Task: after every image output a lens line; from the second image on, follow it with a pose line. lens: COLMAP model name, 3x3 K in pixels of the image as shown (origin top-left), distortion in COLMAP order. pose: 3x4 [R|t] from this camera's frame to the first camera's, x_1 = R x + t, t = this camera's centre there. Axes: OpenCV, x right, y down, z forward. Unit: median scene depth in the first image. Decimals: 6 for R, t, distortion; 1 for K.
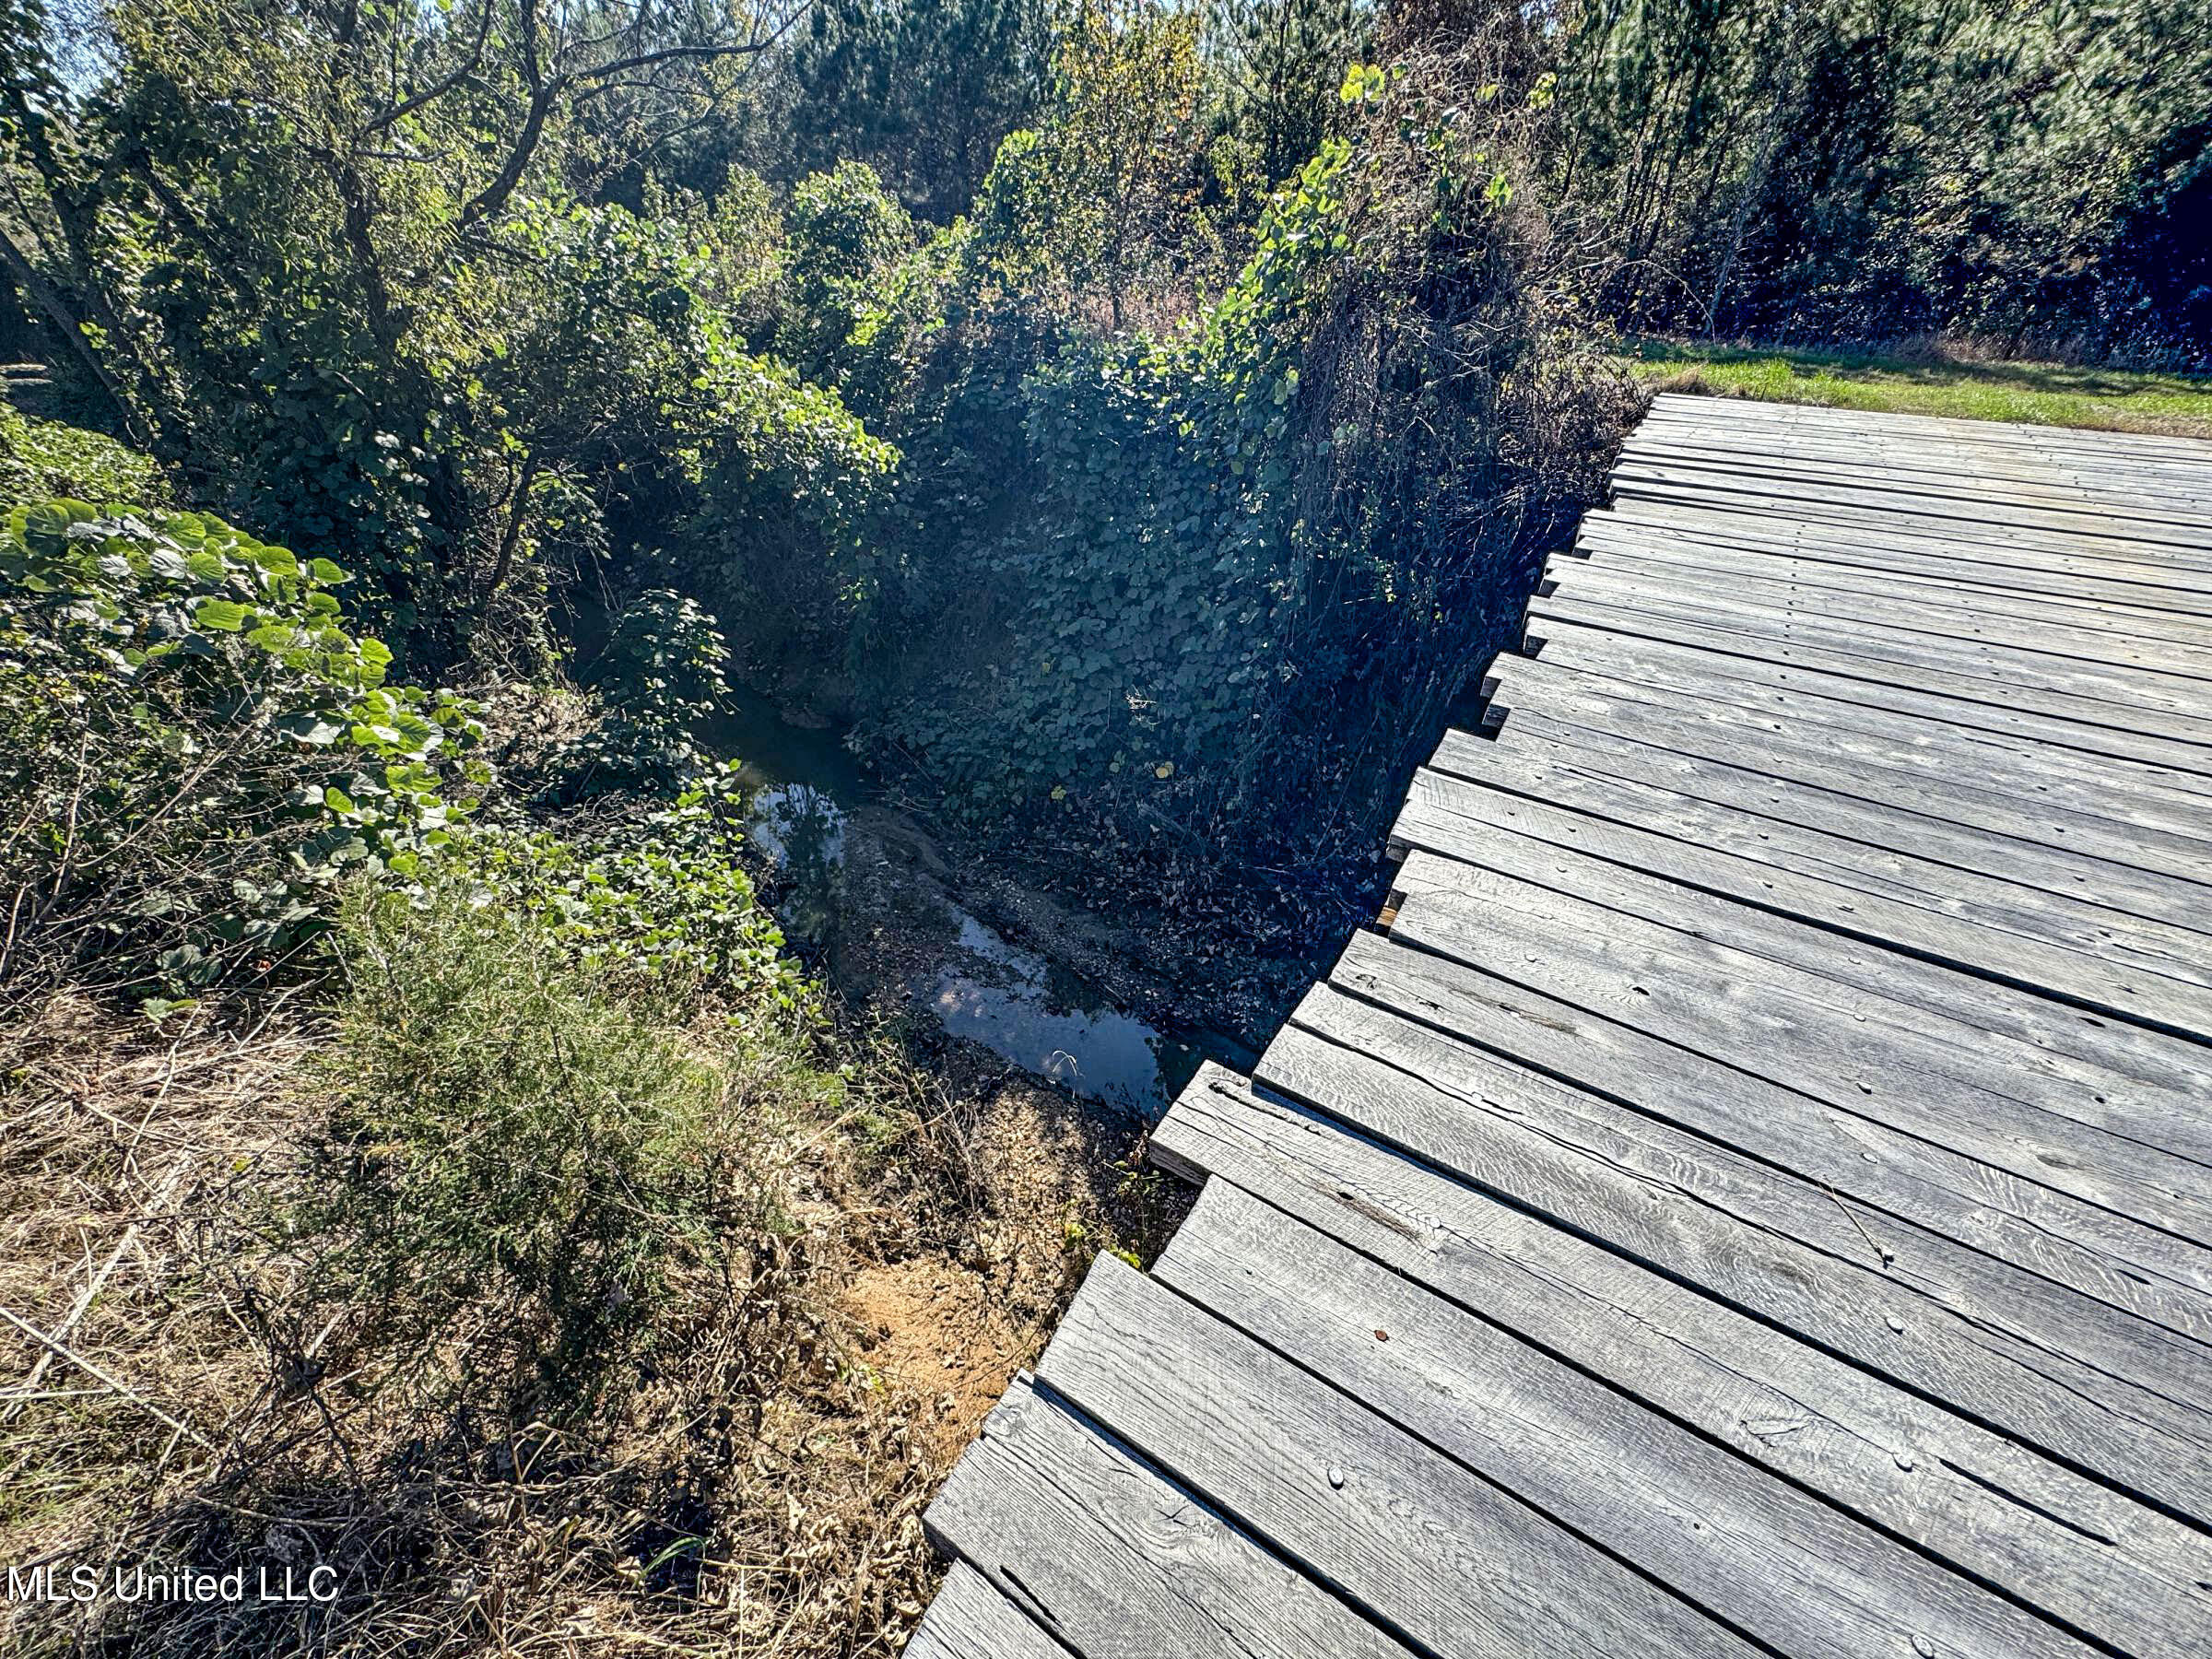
lens RADIAL K [[878.2, 0, 1104.3], [0, 878.2, 825.8], [0, 0, 1]] dist [-0.001749, 0.000629]
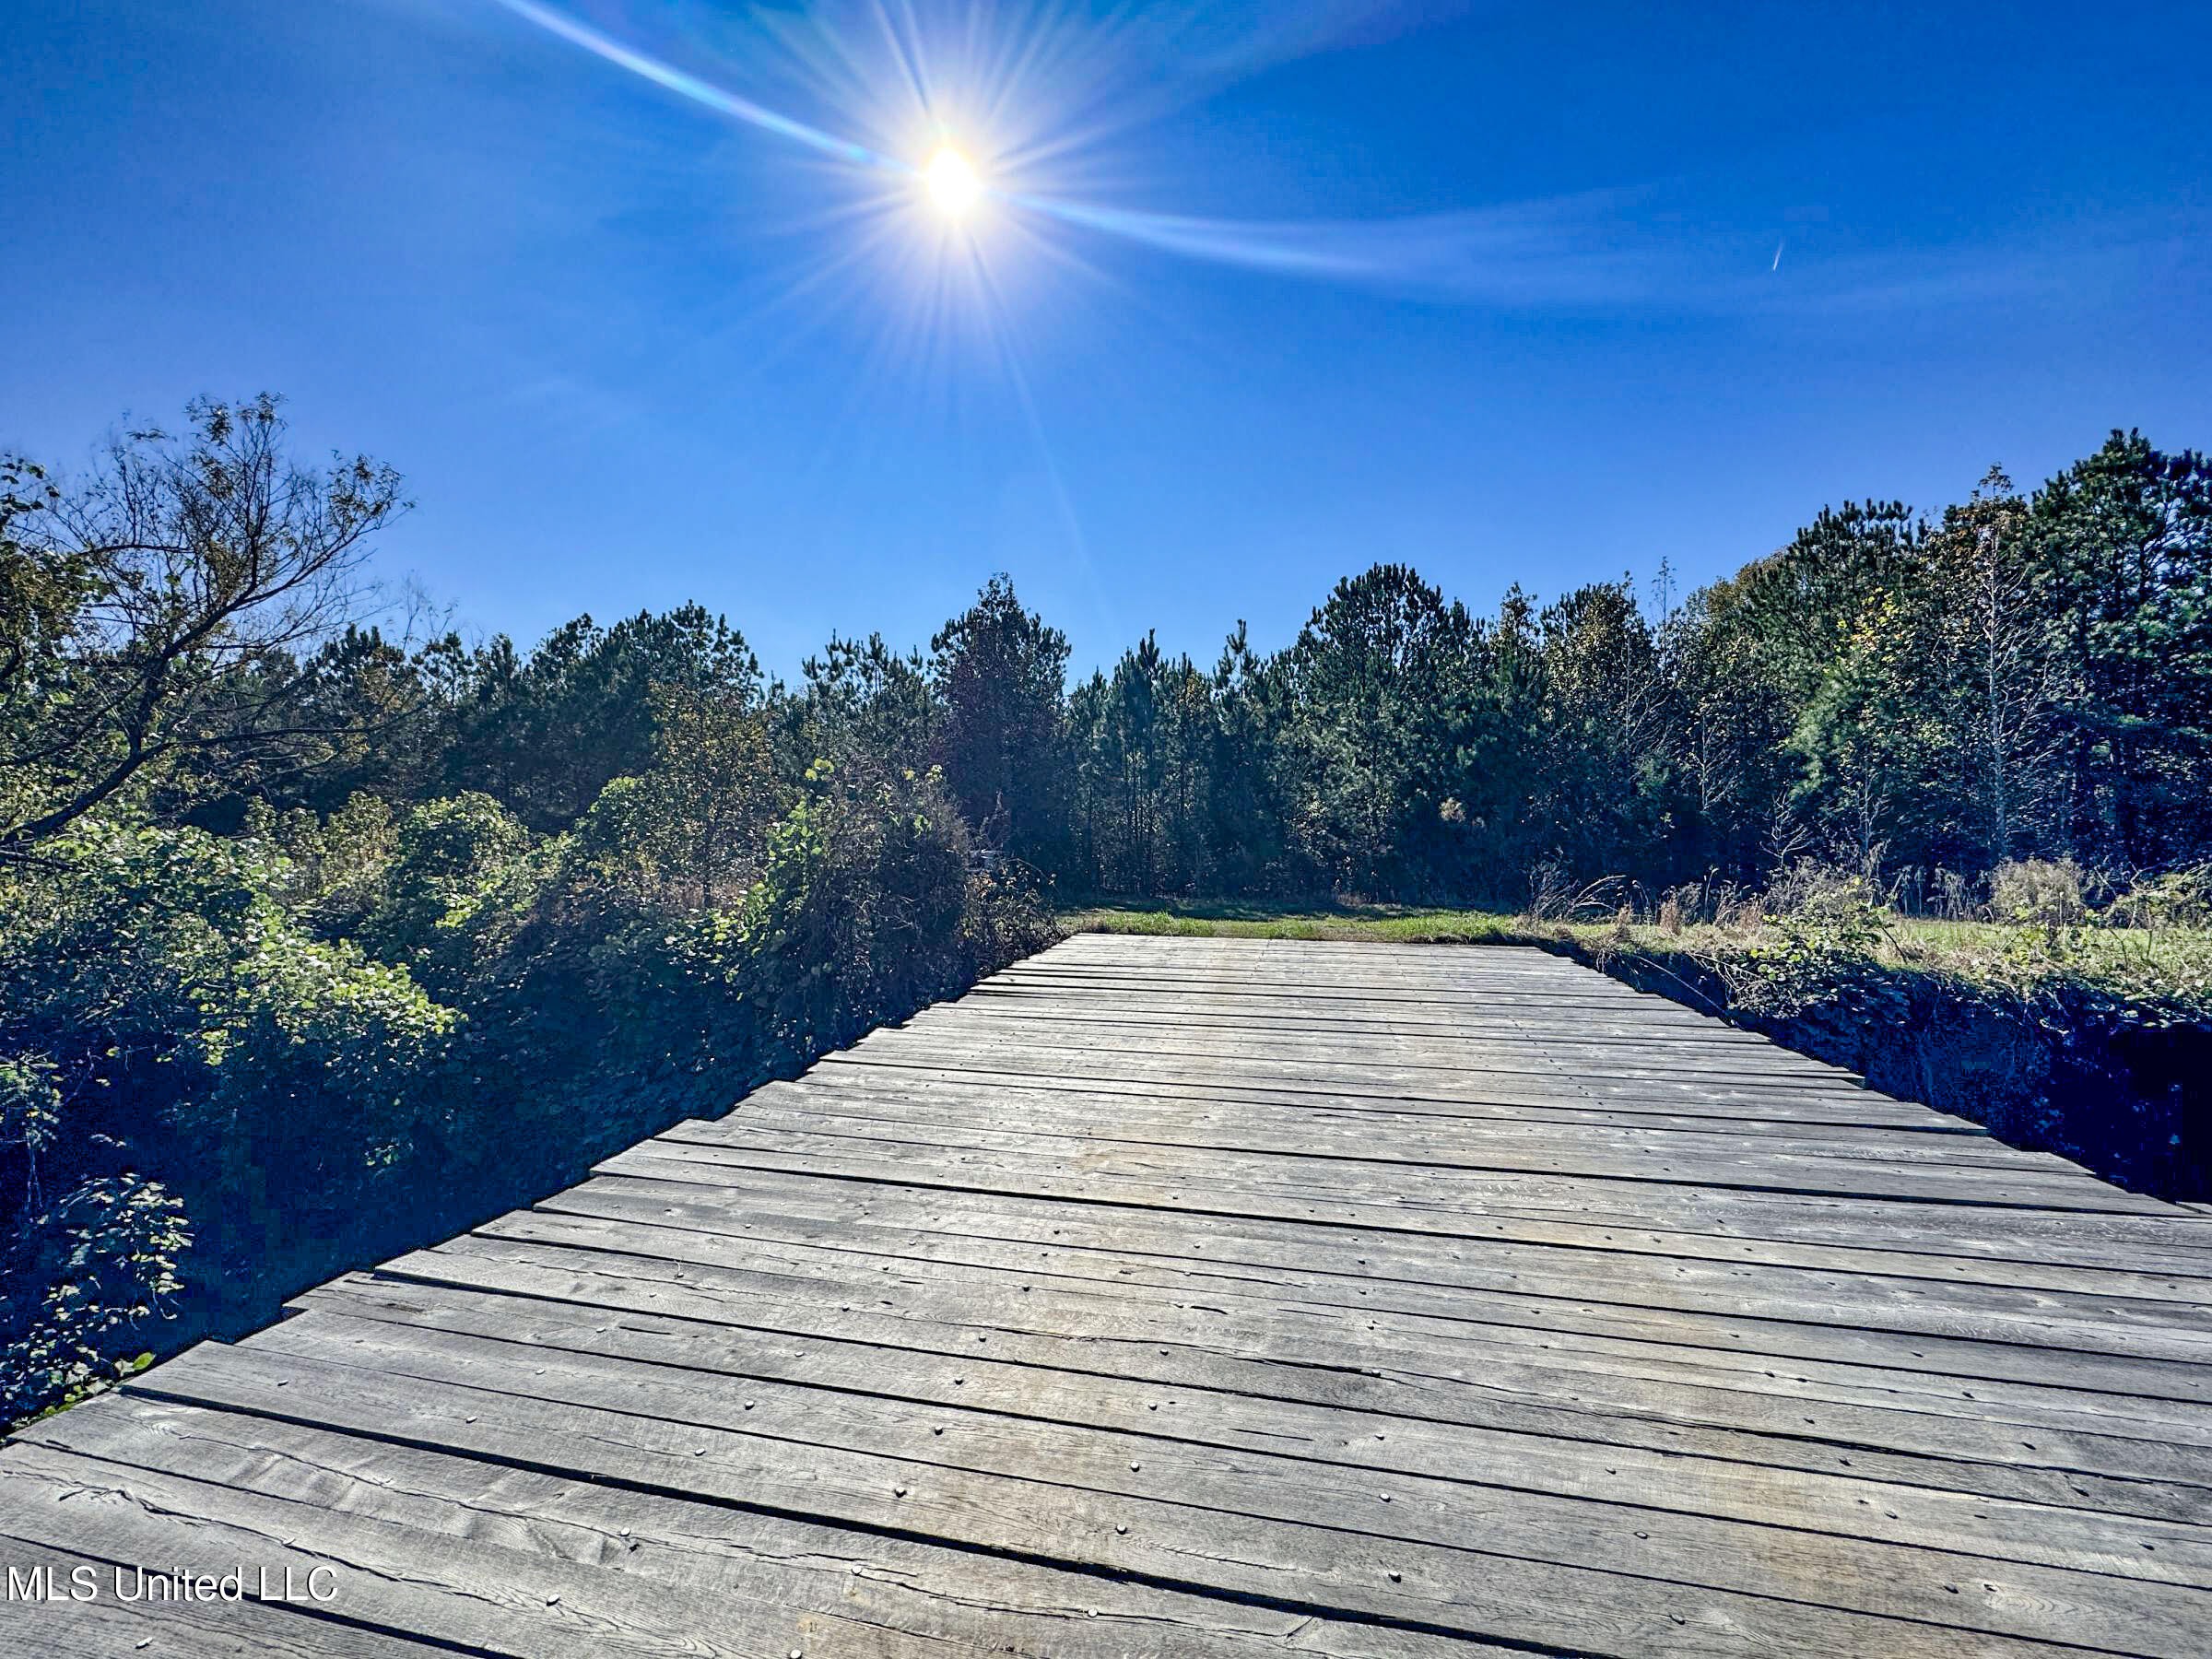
lens RADIAL K [[878.2, 0, 1104.6], [0, 878.2, 832.6], [0, 0, 1]] dist [-0.001749, 0.000629]
pose [[0.937360, -0.006523, 0.348302, 0.131593], [0.199985, 0.828737, -0.522686, 0.107904], [-0.285242, 0.559600, 0.778129, -0.185267]]
